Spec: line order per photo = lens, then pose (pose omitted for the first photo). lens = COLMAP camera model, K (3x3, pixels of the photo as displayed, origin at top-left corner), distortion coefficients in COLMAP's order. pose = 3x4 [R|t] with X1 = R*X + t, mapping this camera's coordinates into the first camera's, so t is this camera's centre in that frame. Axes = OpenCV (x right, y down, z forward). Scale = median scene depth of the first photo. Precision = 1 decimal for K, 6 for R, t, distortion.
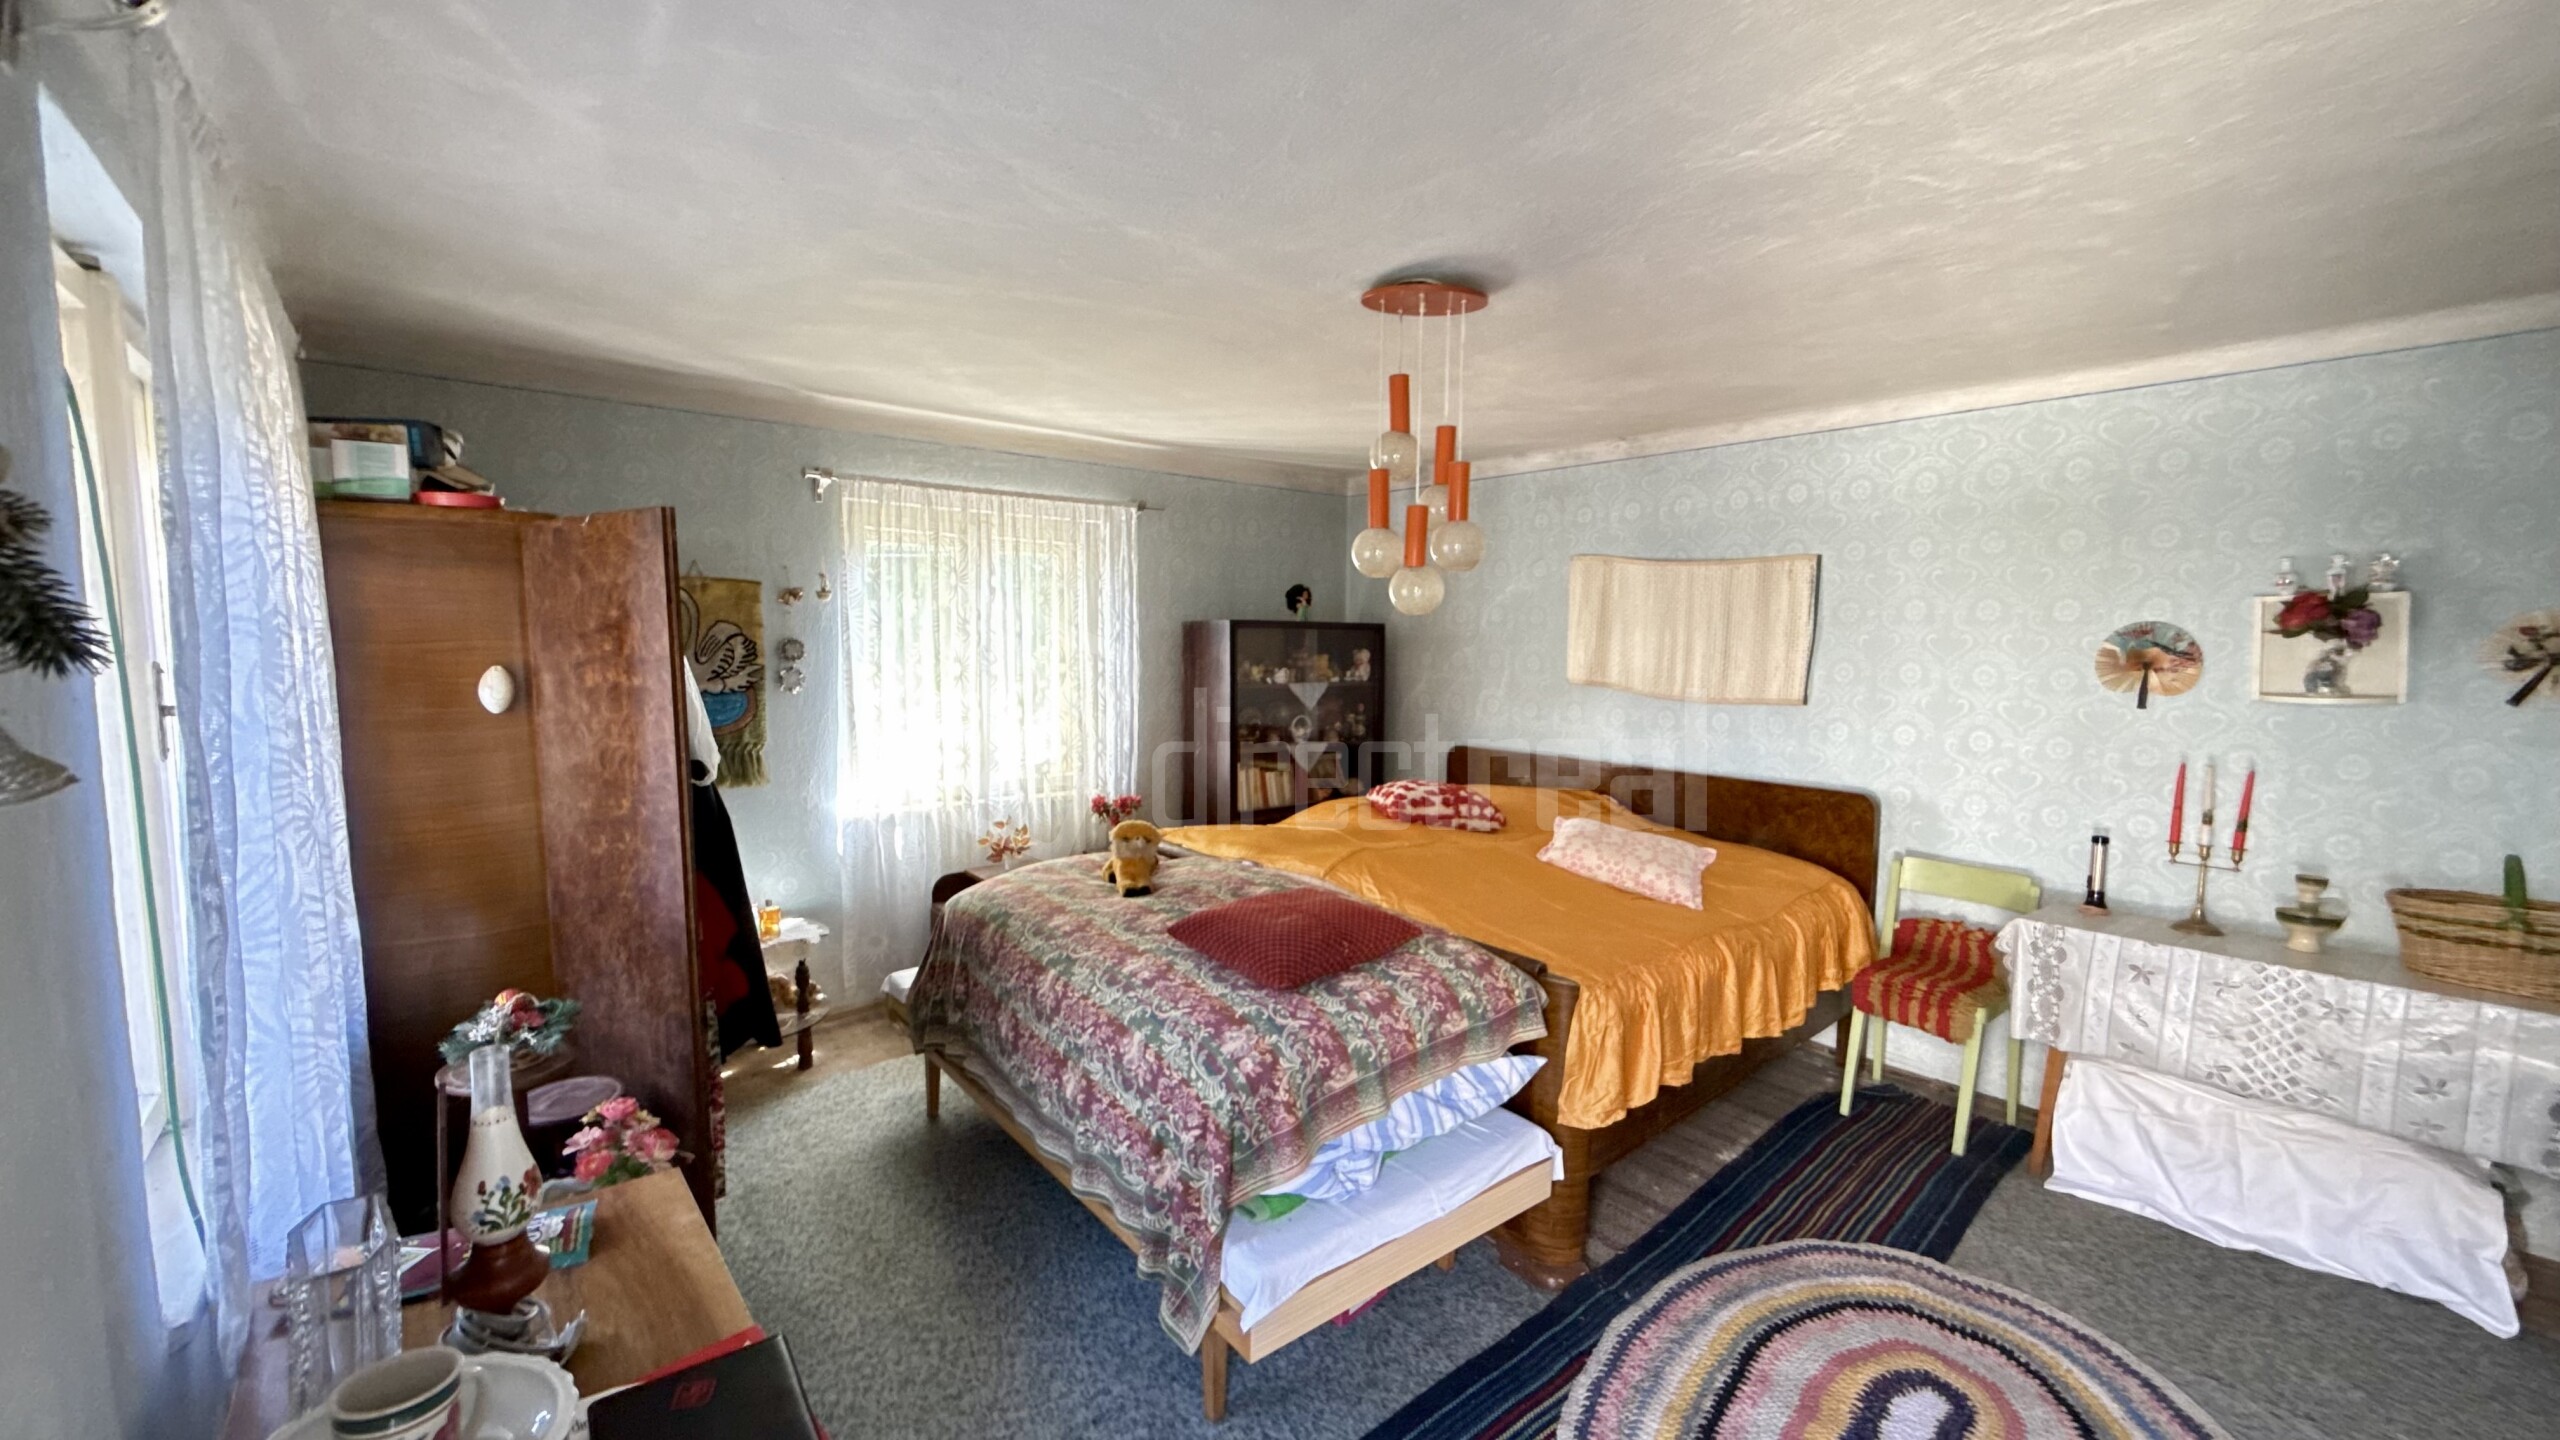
lens RADIAL K [[1020.1, 0, 1277.3], [0, 1020.1, 720.1], [0, 0, 1]] dist [-0.001366, 0.000236]
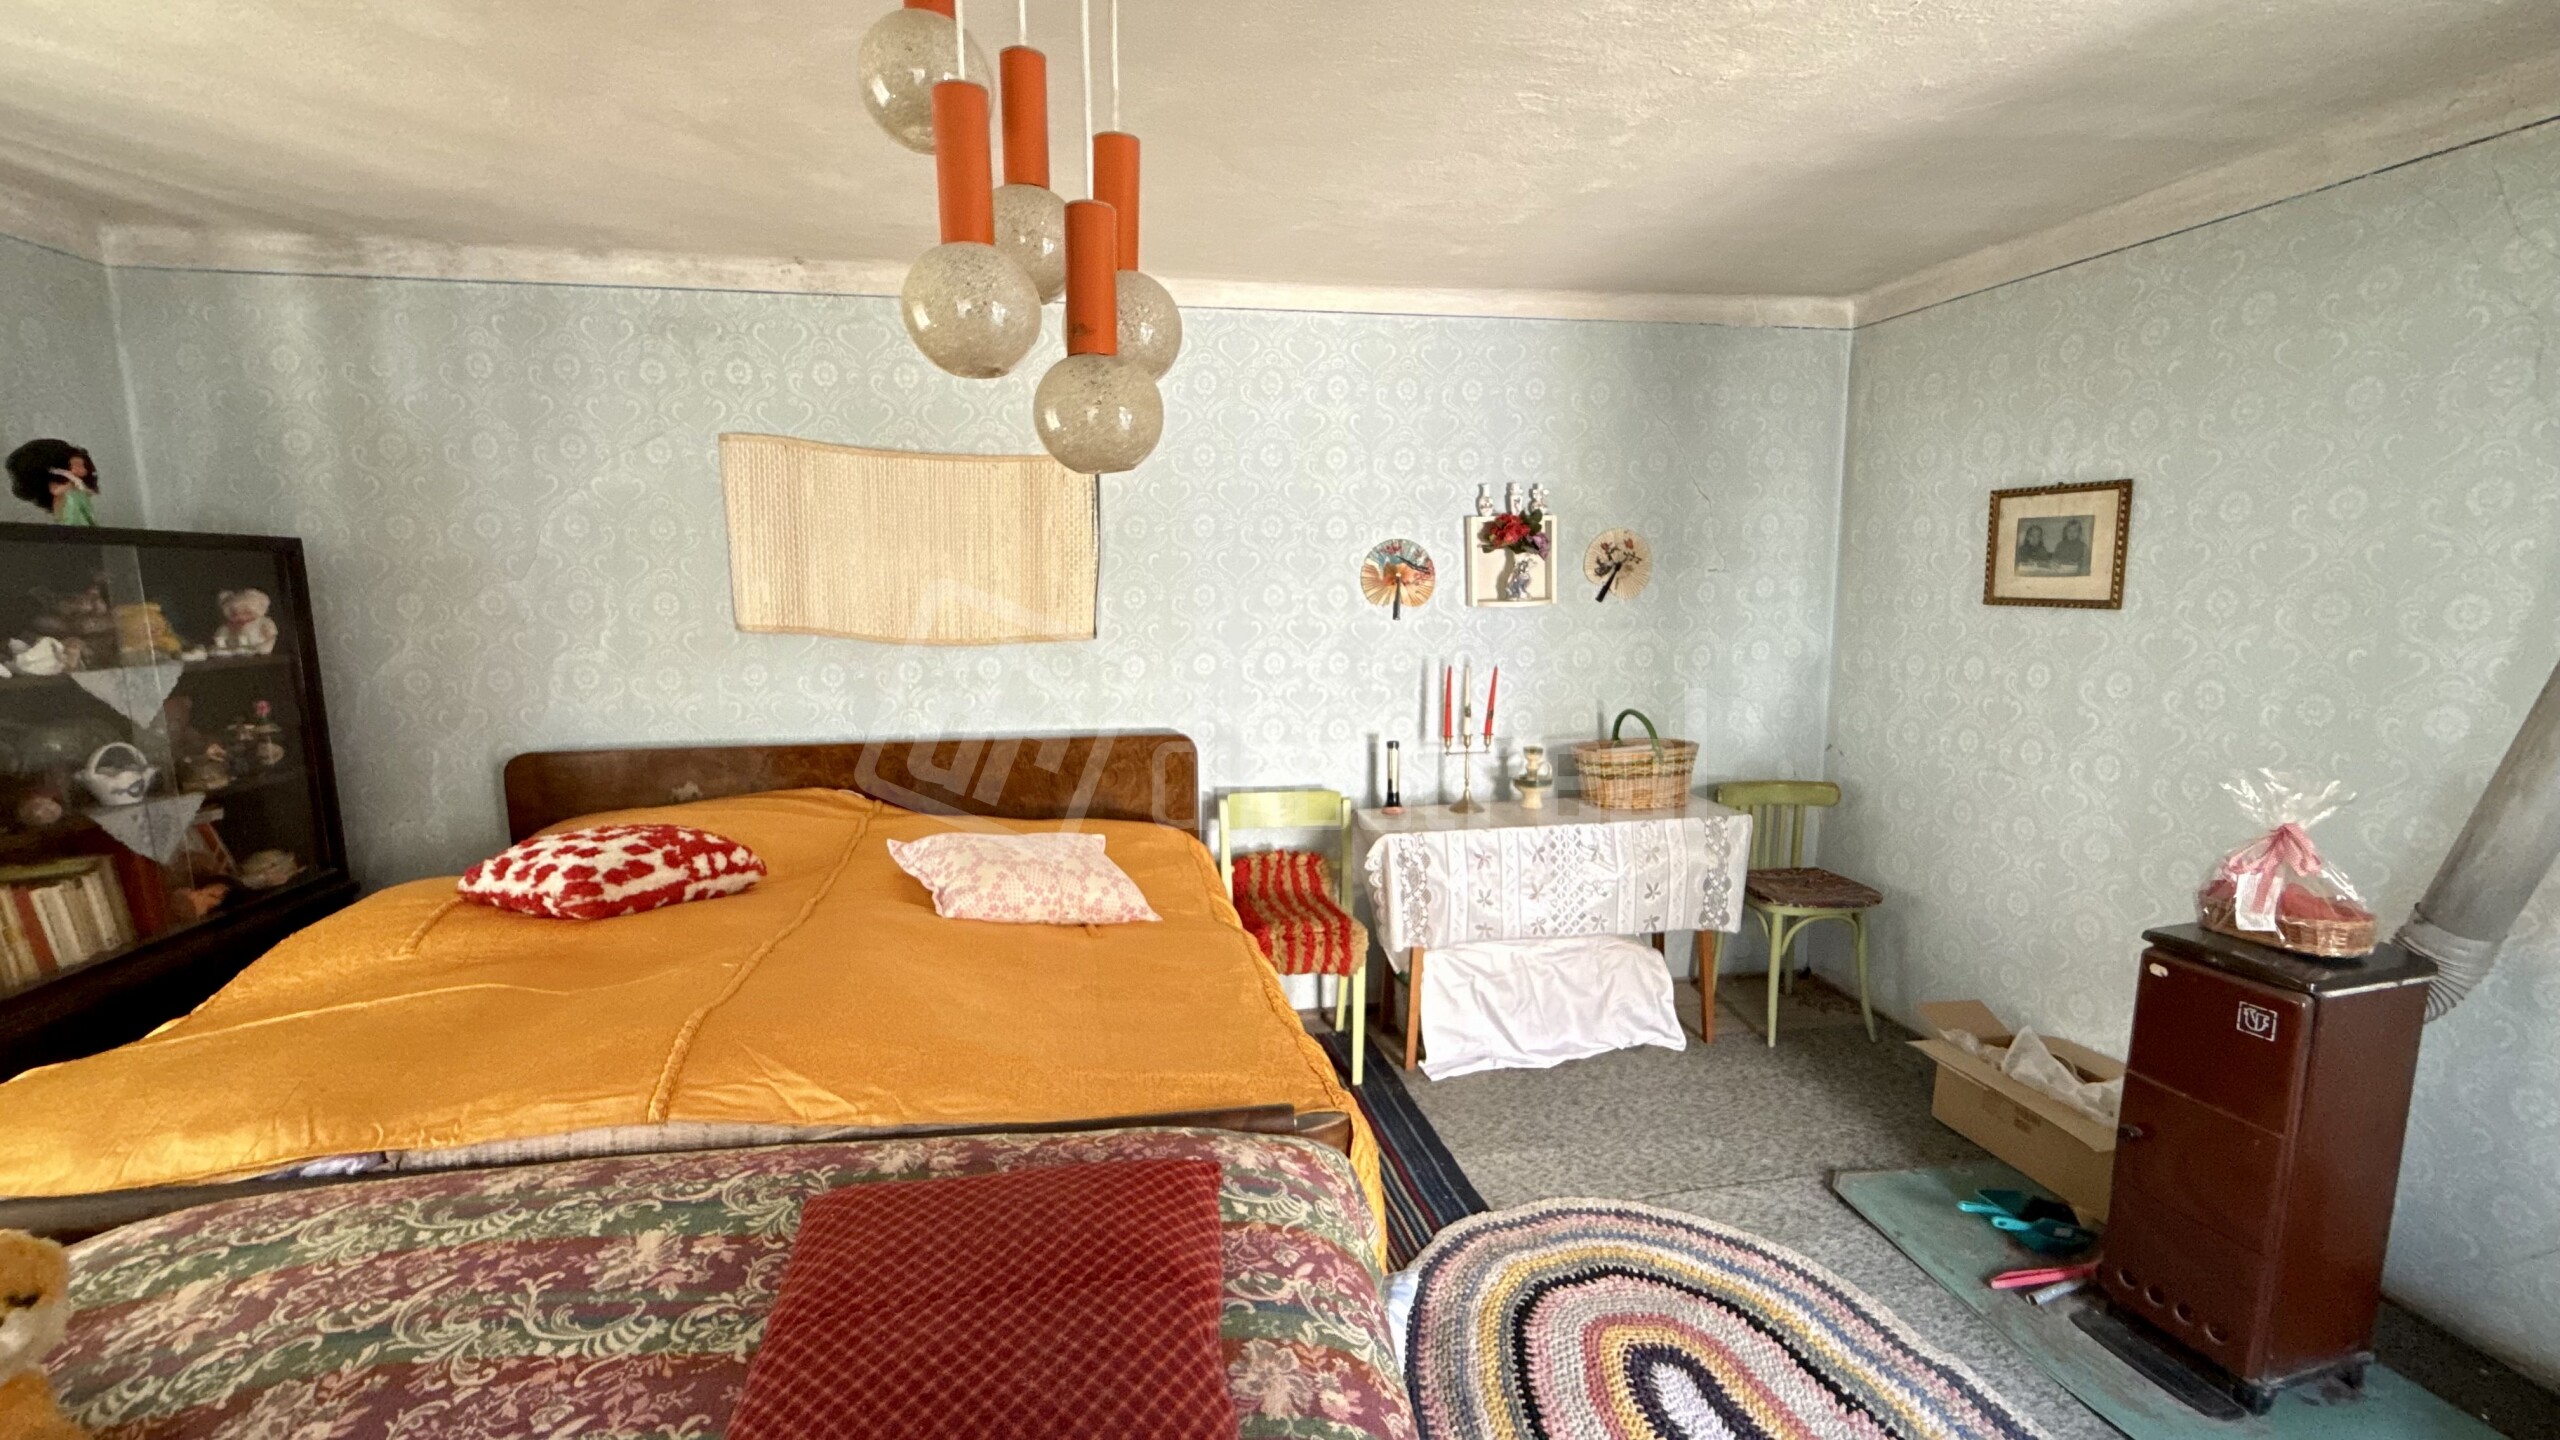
lens RADIAL K [[1020.1, 0, 1277.3], [0, 1020.1, 720.1], [0, 0, 1]] dist [-0.001366, 0.000236]
pose [[0.501253, -0.133400, 0.854956, -0.157077], [0.083582, 0.990889, 0.105607, -0.029610], [-0.861255, 0.018523, 0.507836, 0.537947]]
